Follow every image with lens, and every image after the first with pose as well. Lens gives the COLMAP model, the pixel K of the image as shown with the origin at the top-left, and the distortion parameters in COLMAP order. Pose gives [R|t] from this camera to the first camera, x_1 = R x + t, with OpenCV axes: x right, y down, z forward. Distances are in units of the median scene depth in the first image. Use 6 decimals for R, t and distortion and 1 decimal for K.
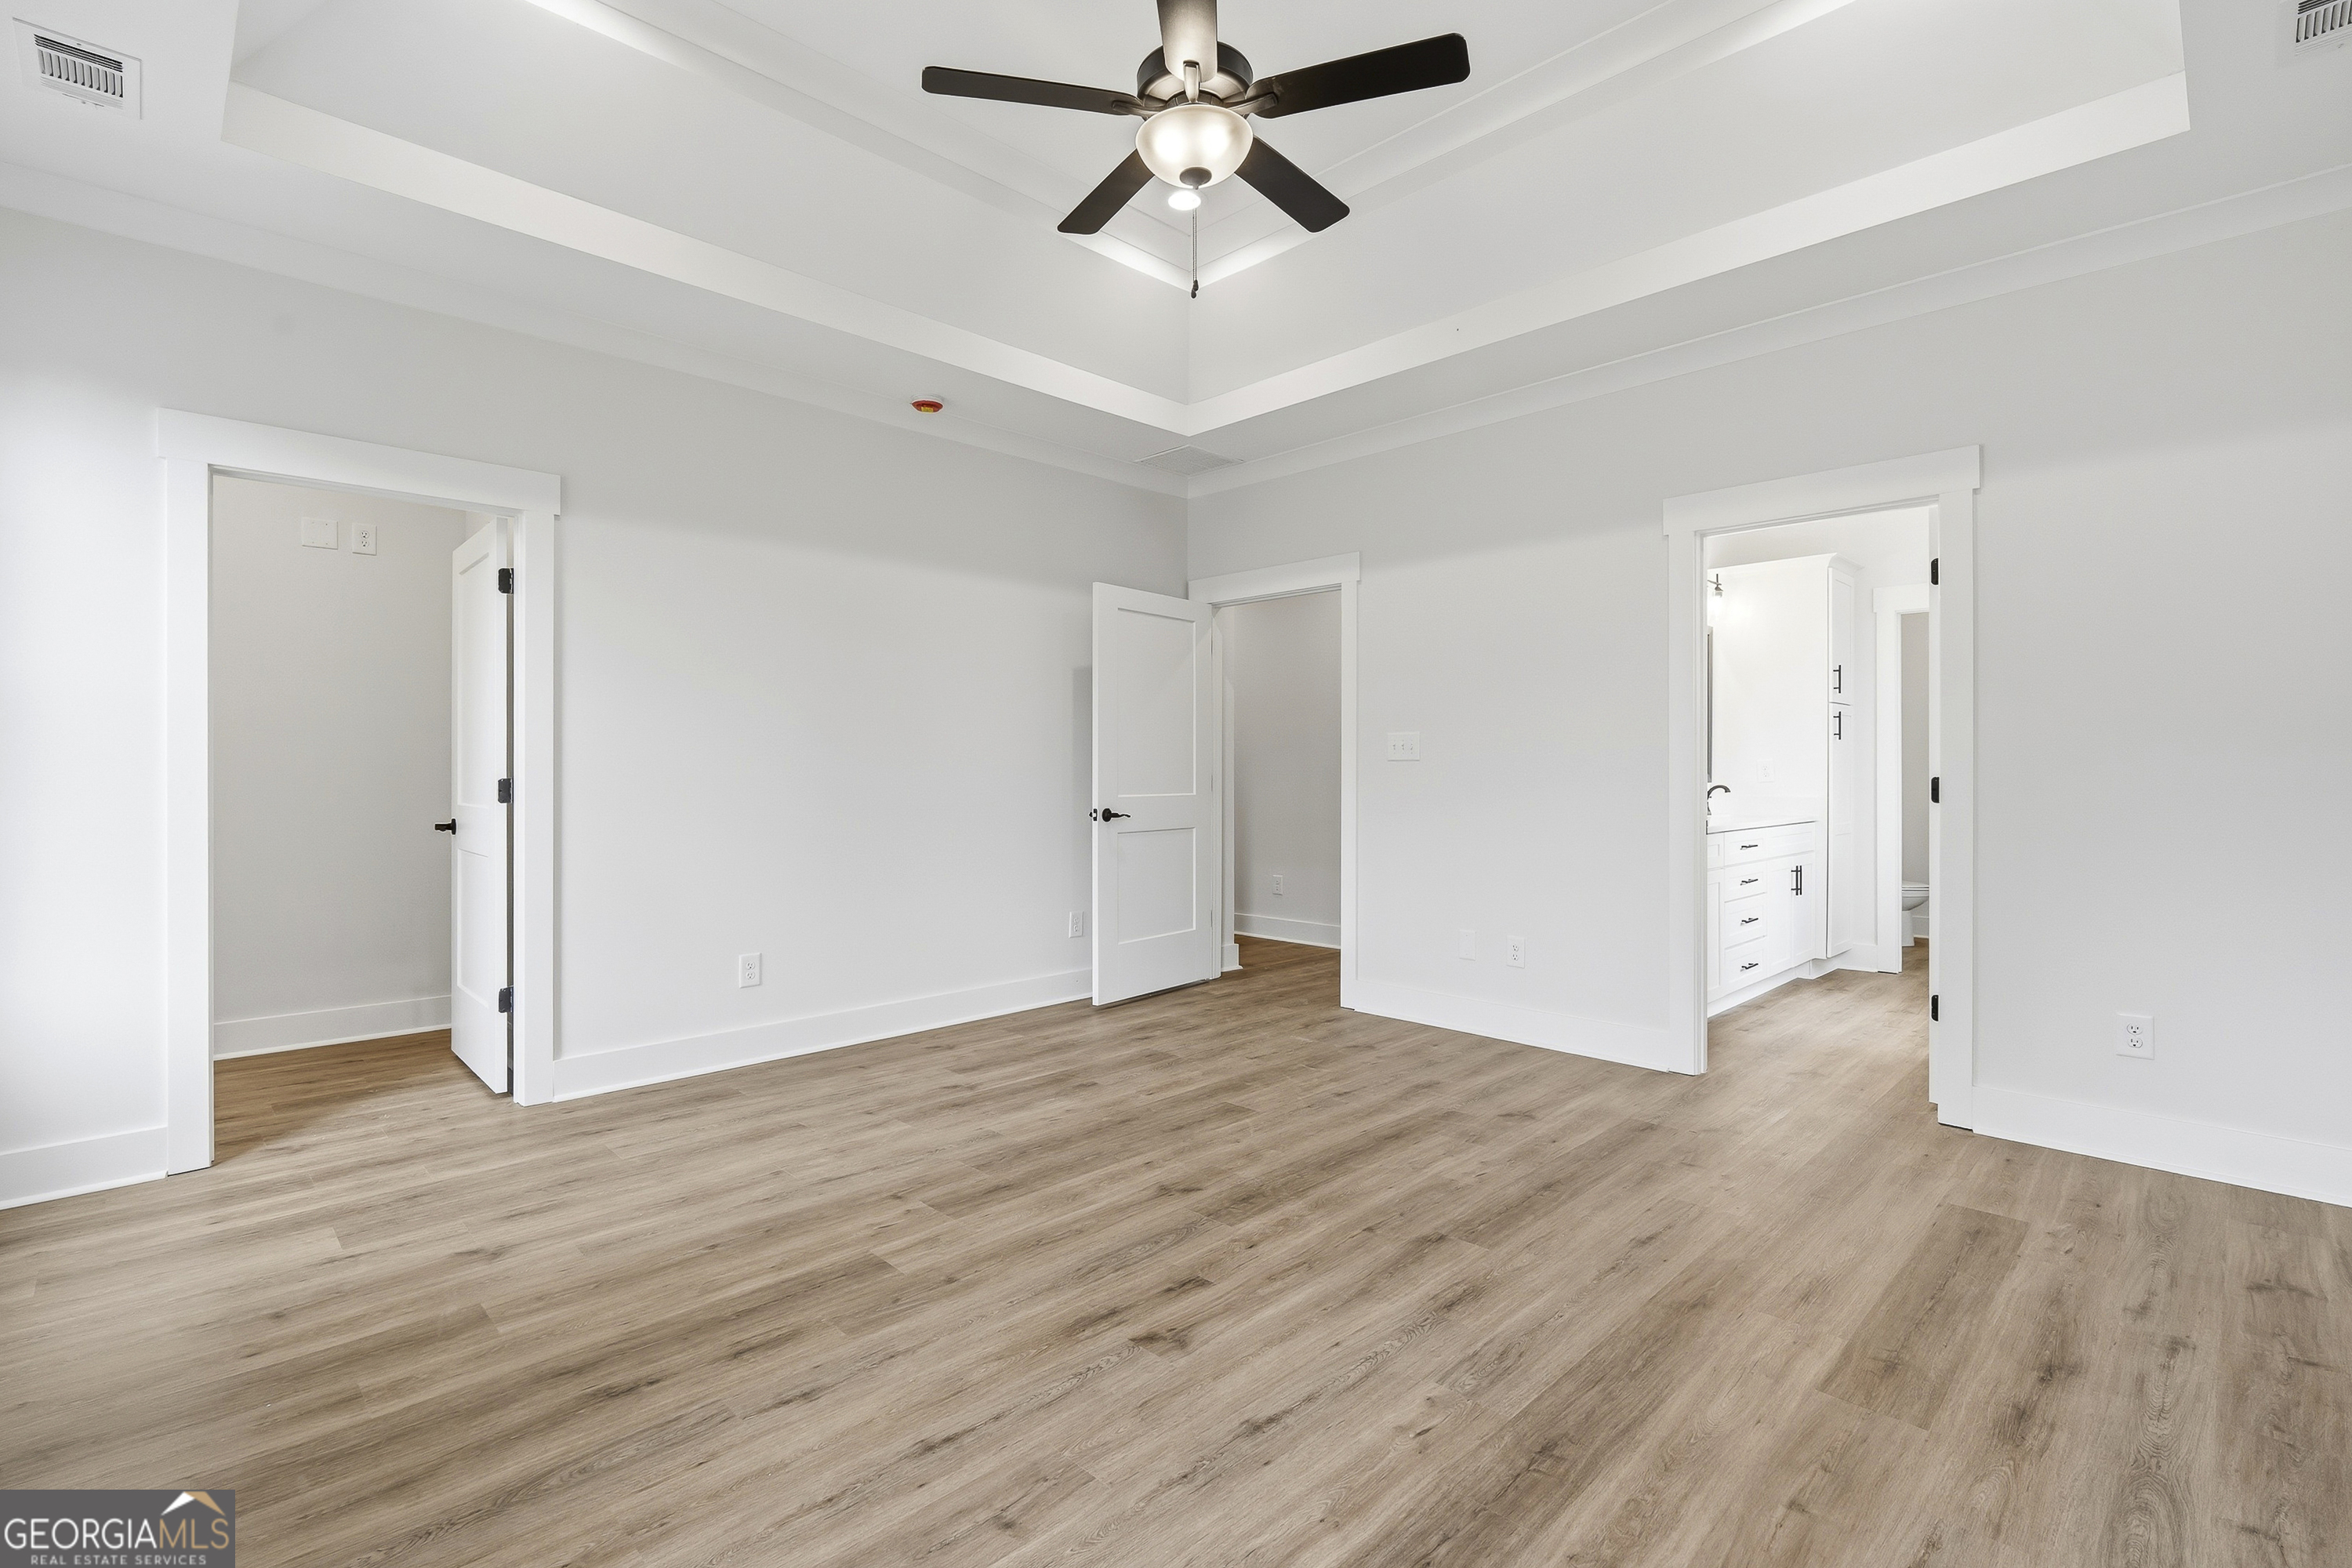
lens RADIAL K [[1069.2, 0, 1174.4], [0, 1069.2, 778.7], [0, 0, 1]] dist [-0.011640, 0.003098]
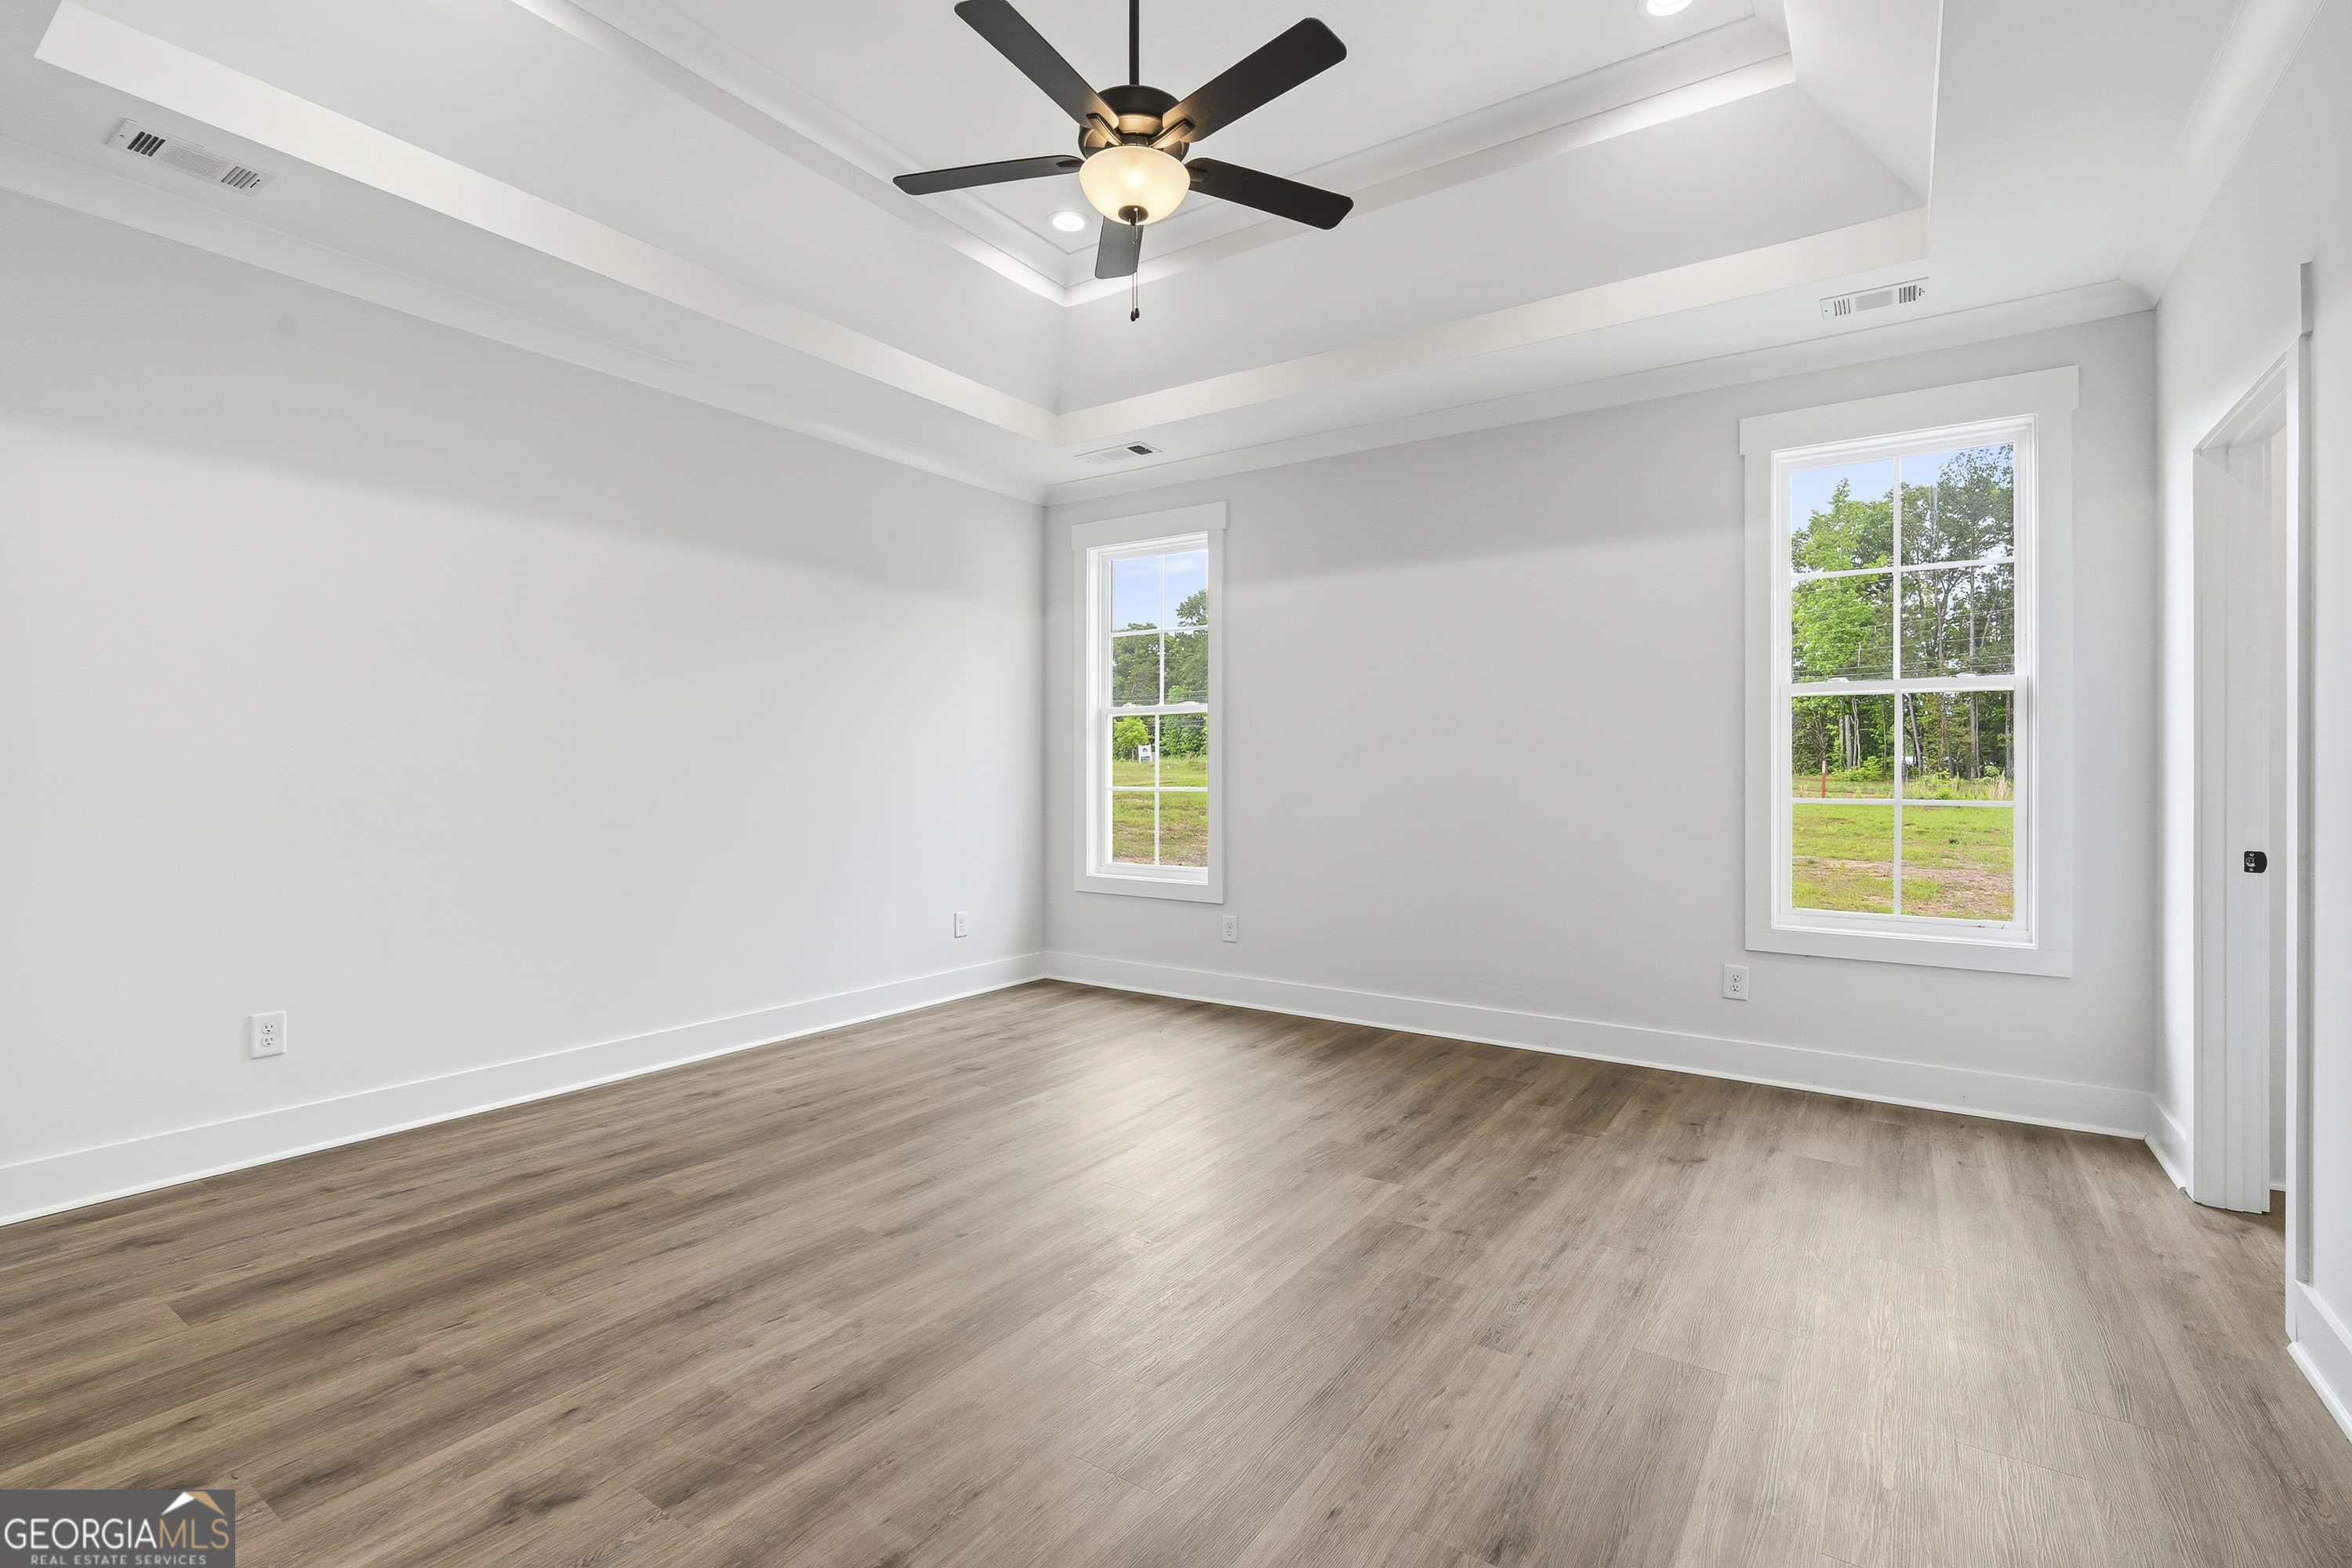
lens RADIAL K [[1069.2, 0, 1174.9], [0, 1069.2, 772.2], [0, 0, 1]] dist [-0.011640, 0.003098]
pose [[-0.981189, -0.004639, -0.192994, 0.189547], [-0.005939, 0.999963, 0.006160, -0.017423], [0.192958, 0.007190, -0.981181, 2.109653]]
